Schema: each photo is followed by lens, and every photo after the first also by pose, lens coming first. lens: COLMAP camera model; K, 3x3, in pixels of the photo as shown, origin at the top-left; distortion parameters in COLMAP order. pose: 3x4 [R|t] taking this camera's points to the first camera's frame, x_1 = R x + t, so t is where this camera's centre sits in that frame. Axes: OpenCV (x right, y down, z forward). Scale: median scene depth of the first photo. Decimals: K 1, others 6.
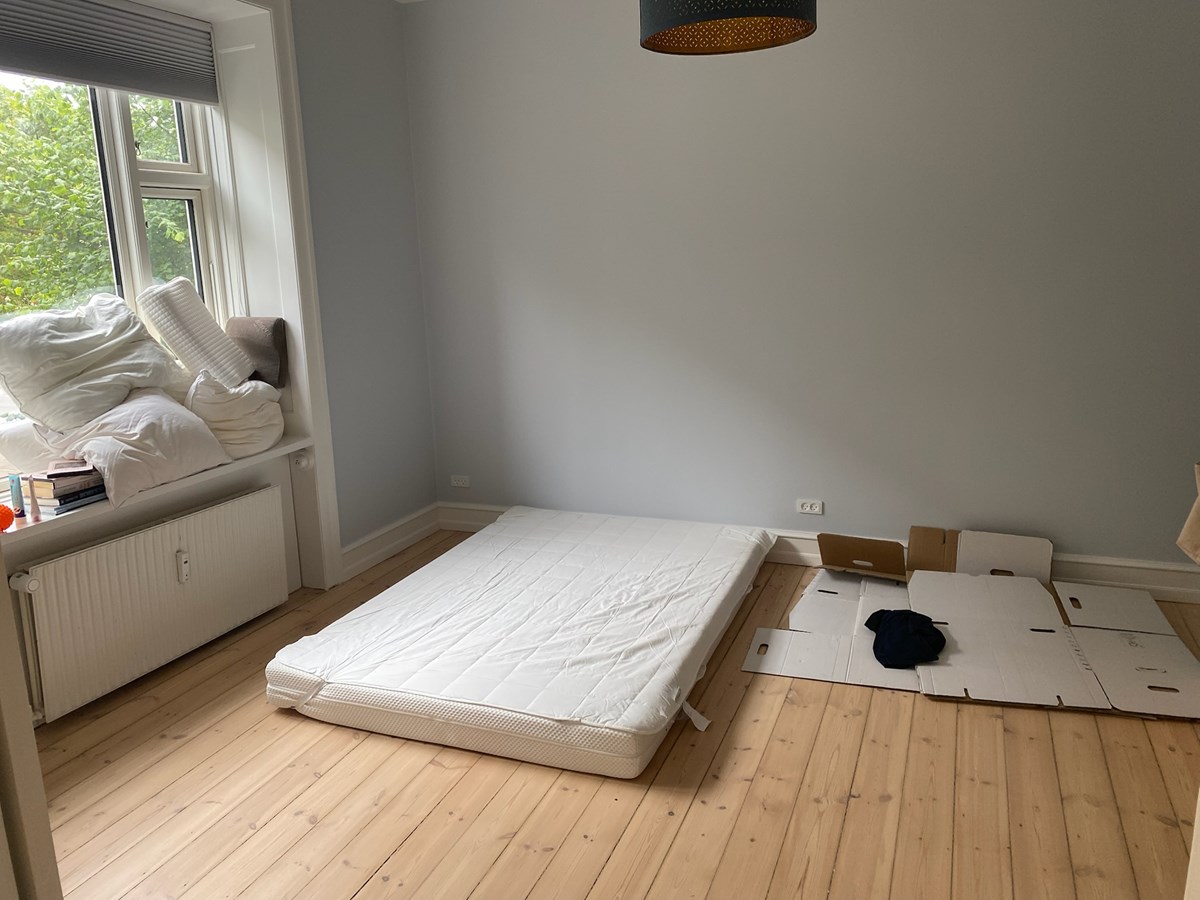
lens RADIAL K [[926.1, 0, 600.0], [0, 926.1, 450.0], [0, 0, 1]] dist [-0.000364, -0.000292]
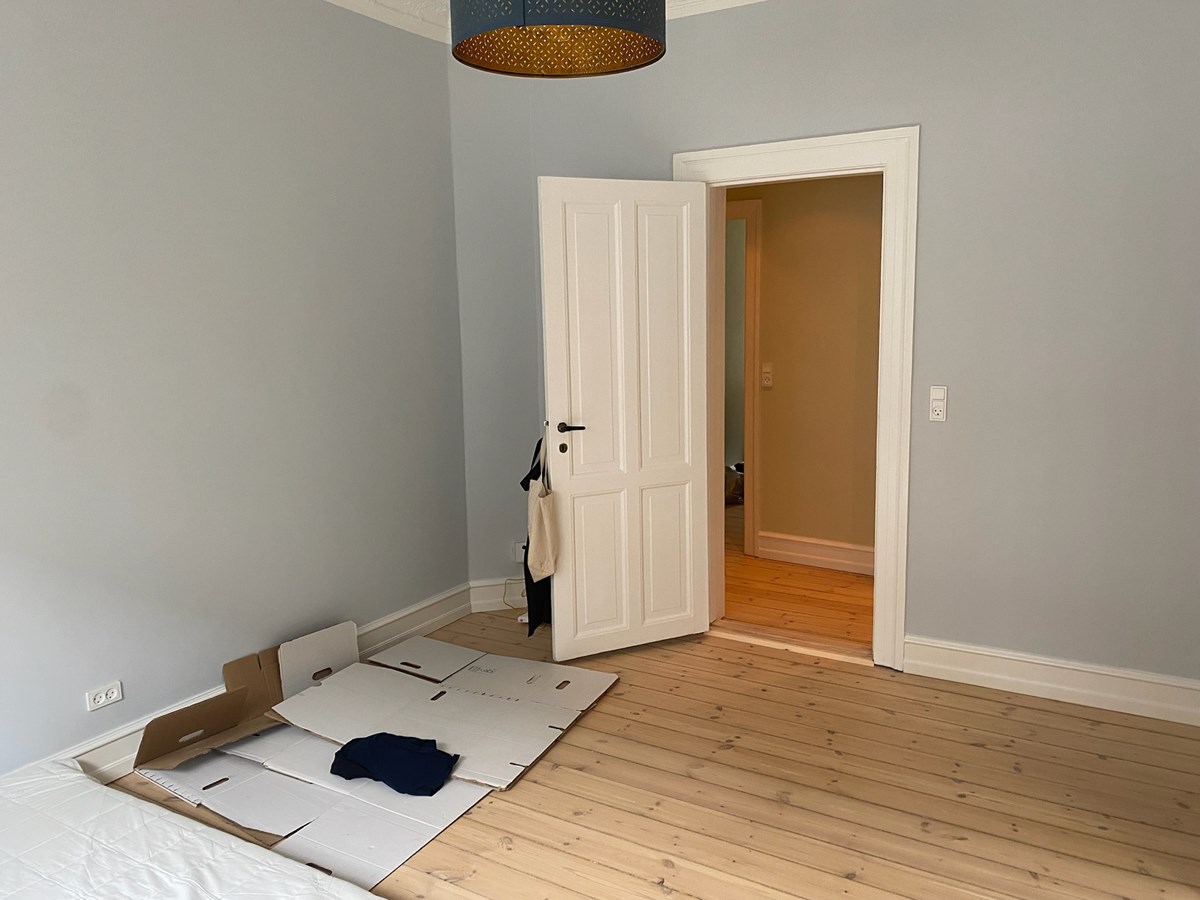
lens RADIAL K [[926.1, 0, 600.0], [0, 926.1, 450.0], [0, 0, 1]] dist [-0.000364, -0.000292]
pose [[0.158699, -0.120944, 0.979891, -0.511460], [0.231518, 0.969356, 0.082149, -0.121322], [-0.959799, 0.213825, 0.181837, 0.670885]]
